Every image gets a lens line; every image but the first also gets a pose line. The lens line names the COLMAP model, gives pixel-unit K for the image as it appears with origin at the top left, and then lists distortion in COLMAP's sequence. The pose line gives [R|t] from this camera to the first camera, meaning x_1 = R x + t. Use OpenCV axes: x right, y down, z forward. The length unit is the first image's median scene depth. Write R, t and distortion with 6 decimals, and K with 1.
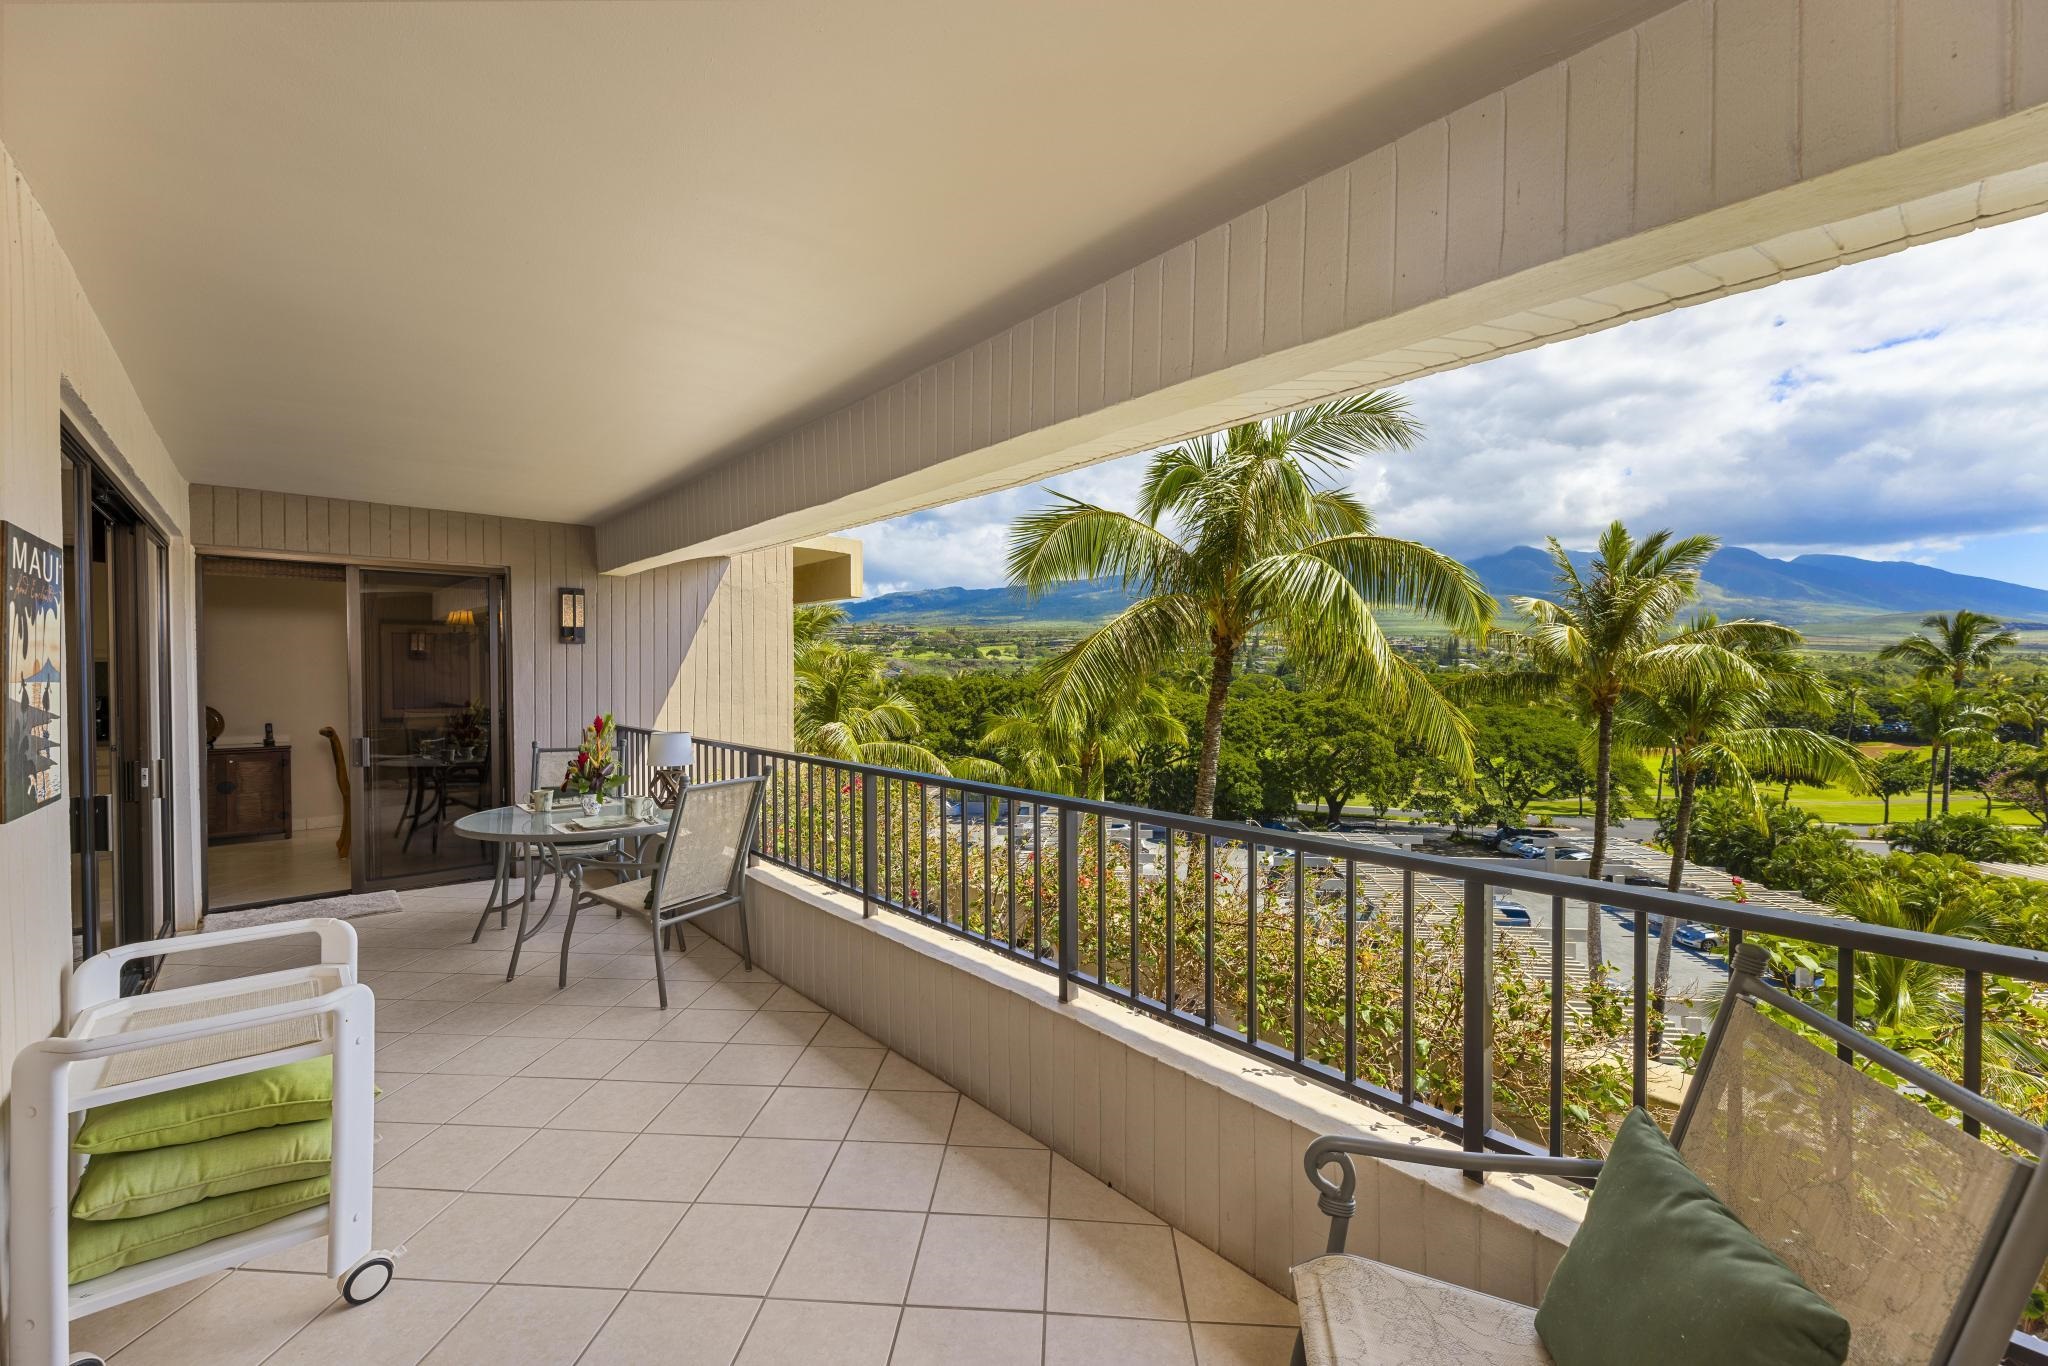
lens RADIAL K [[819.5, 0, 1027.6], [0, 819.5, 687.2], [0, 0, 1]] dist [-0.002232, -0.000269]
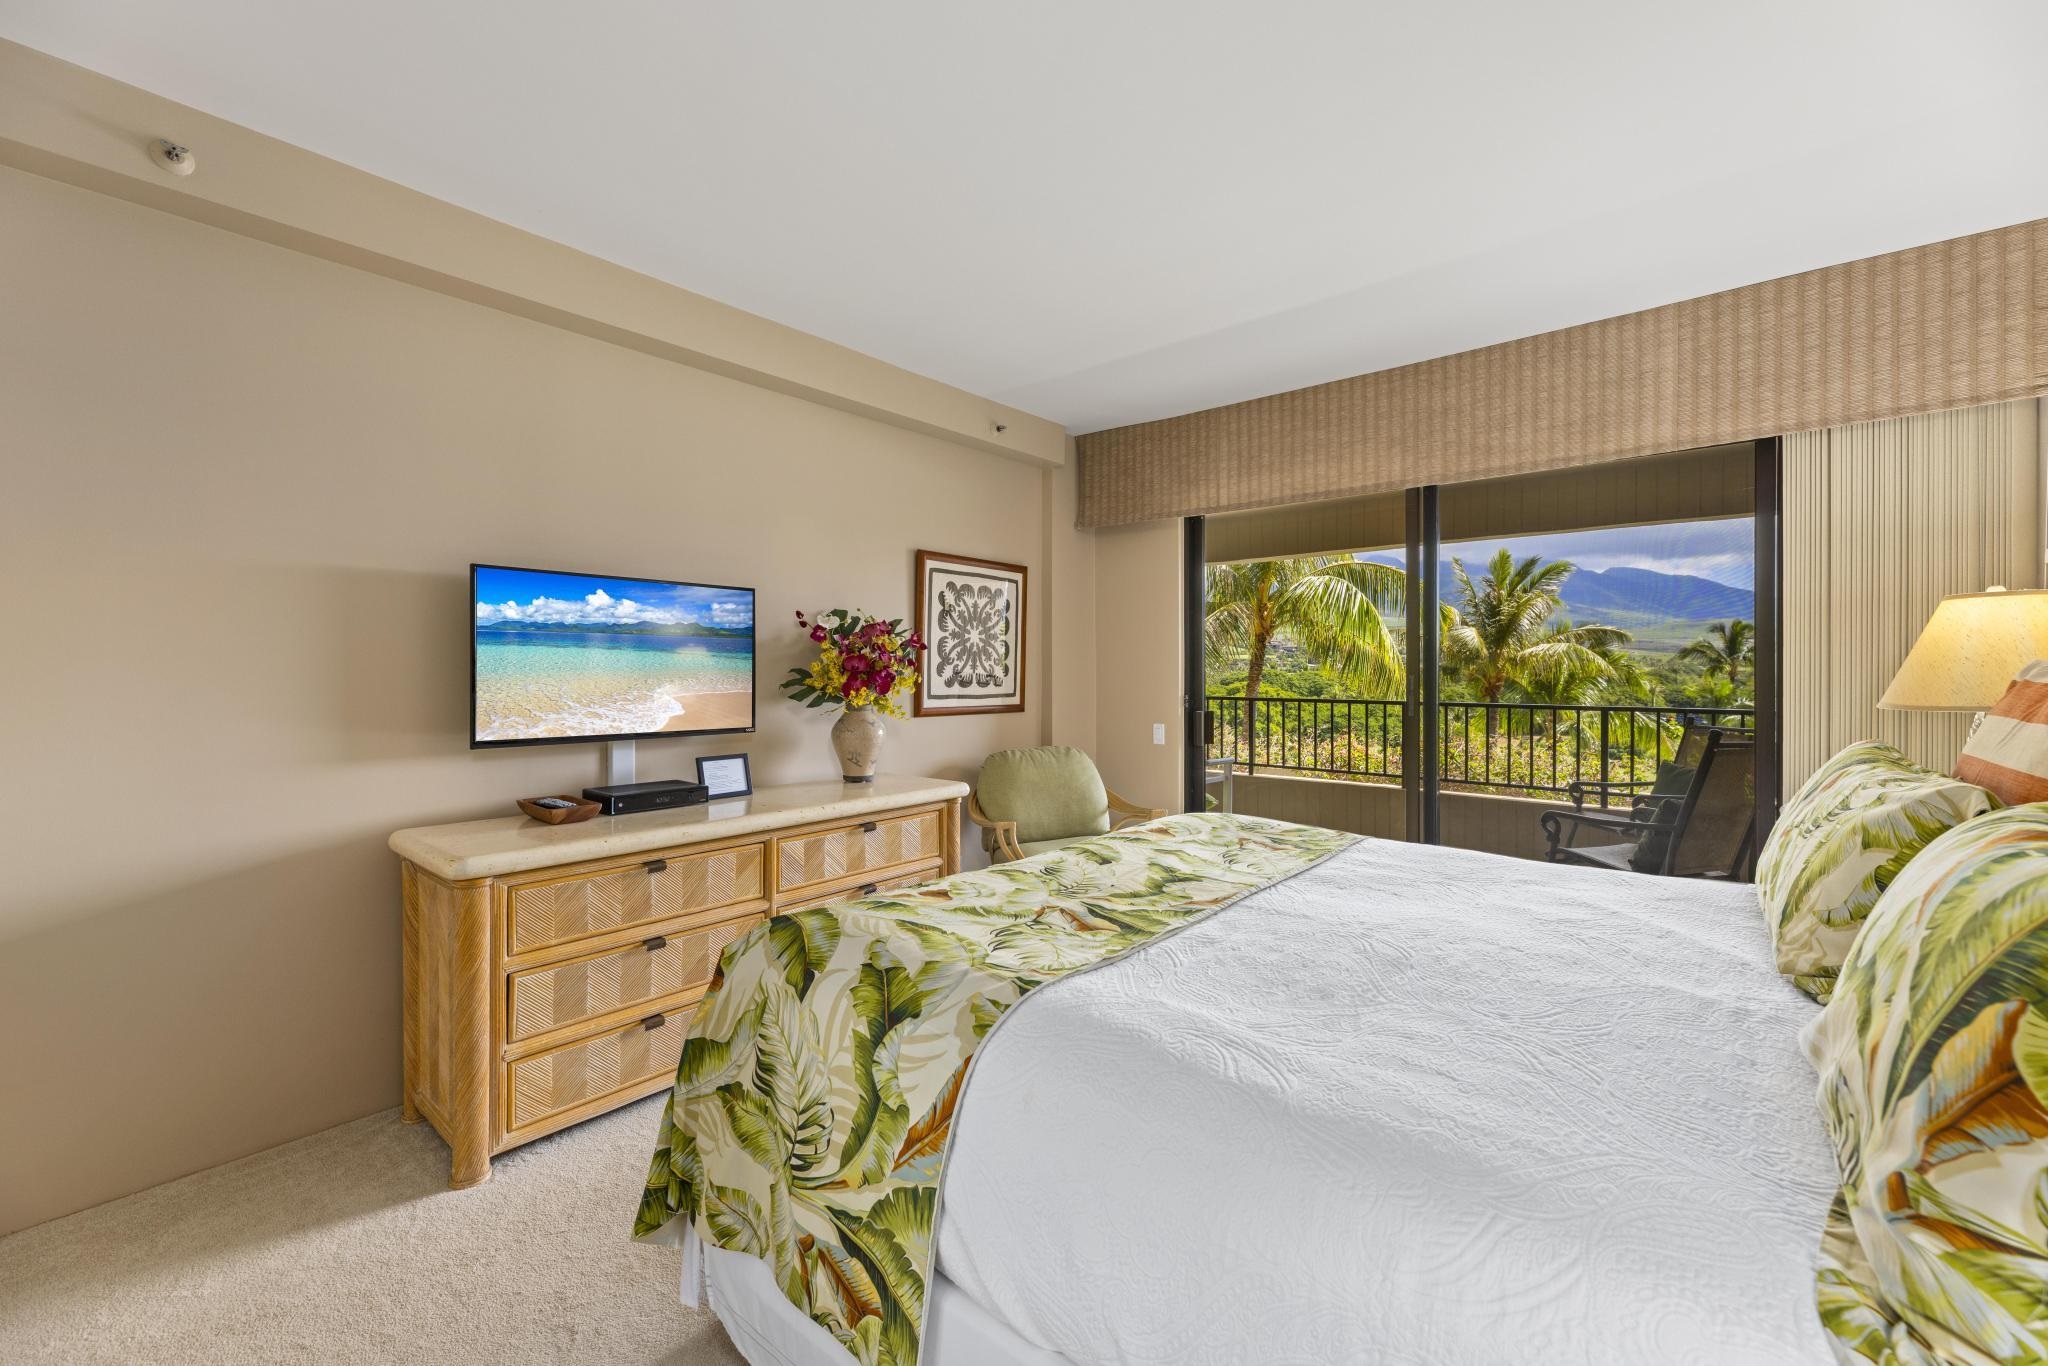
lens RADIAL K [[819.5, 0, 1023.1], [0, 819.5, 674.0], [0, 0, 1]] dist [-0.002232, -0.000269]
pose [[0.990833, 0.002457, 0.135069, -0.495476], [-0.000661, 0.999911, -0.013341, 0.033604], [-0.135090, 0.013129, 0.990746, -0.432350]]
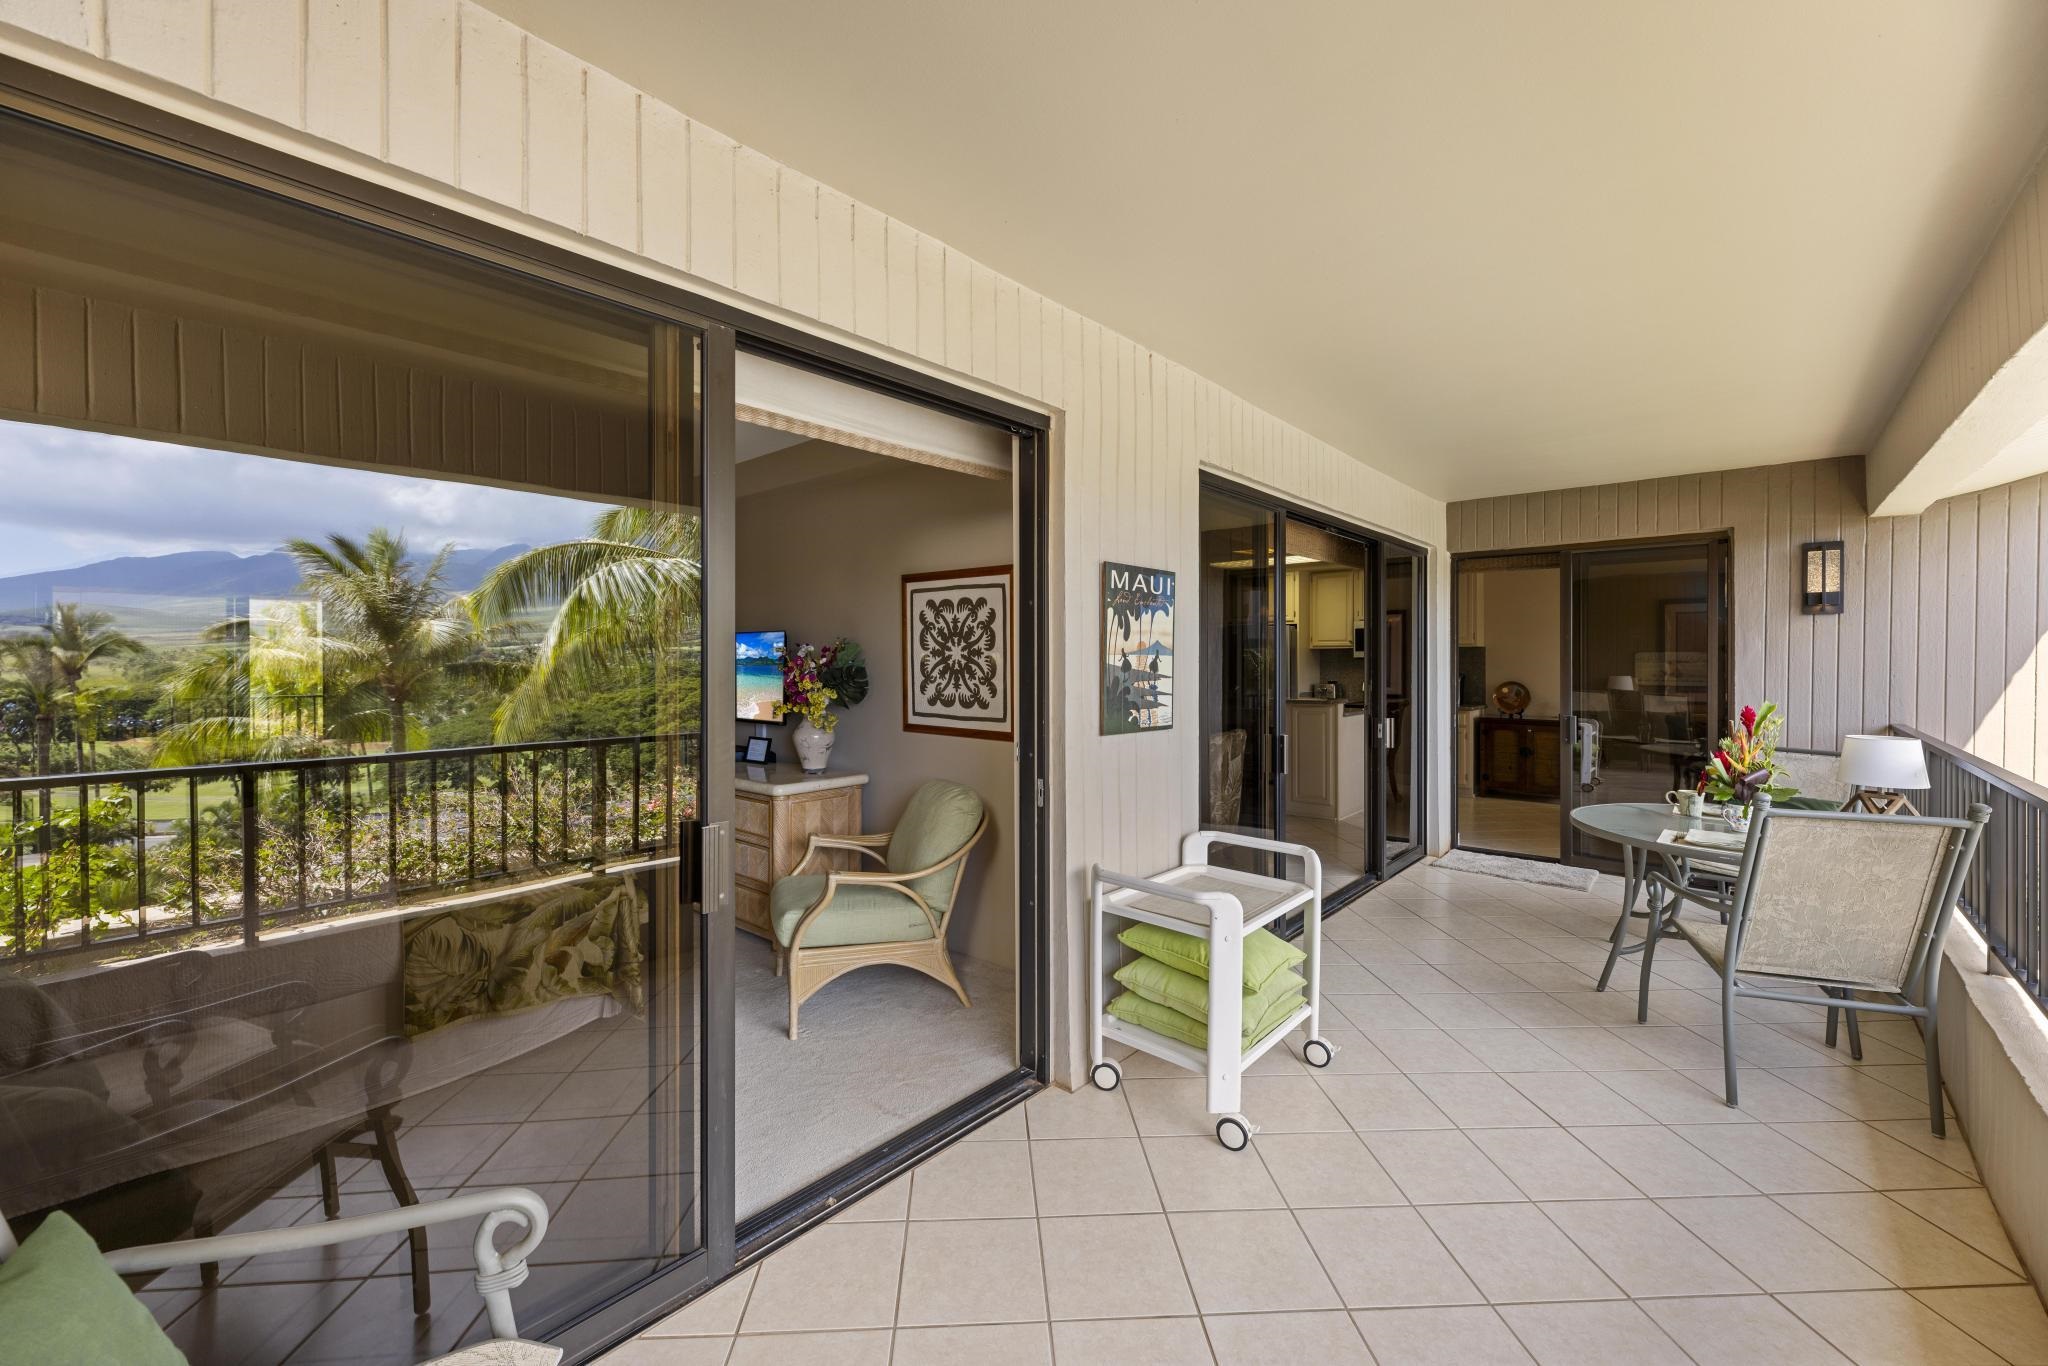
lens RADIAL K [[819.5, 0, 1022.0], [0, 819.5, 668.5], [0, 0, 1]] dist [-0.002232, -0.000269]
pose [[0.110495, 0.012628, -0.993796, 0.108827], [-0.016732, 0.999801, 0.010844, 0.001801], [0.993736, 0.015430, 0.110685, 0.146170]]
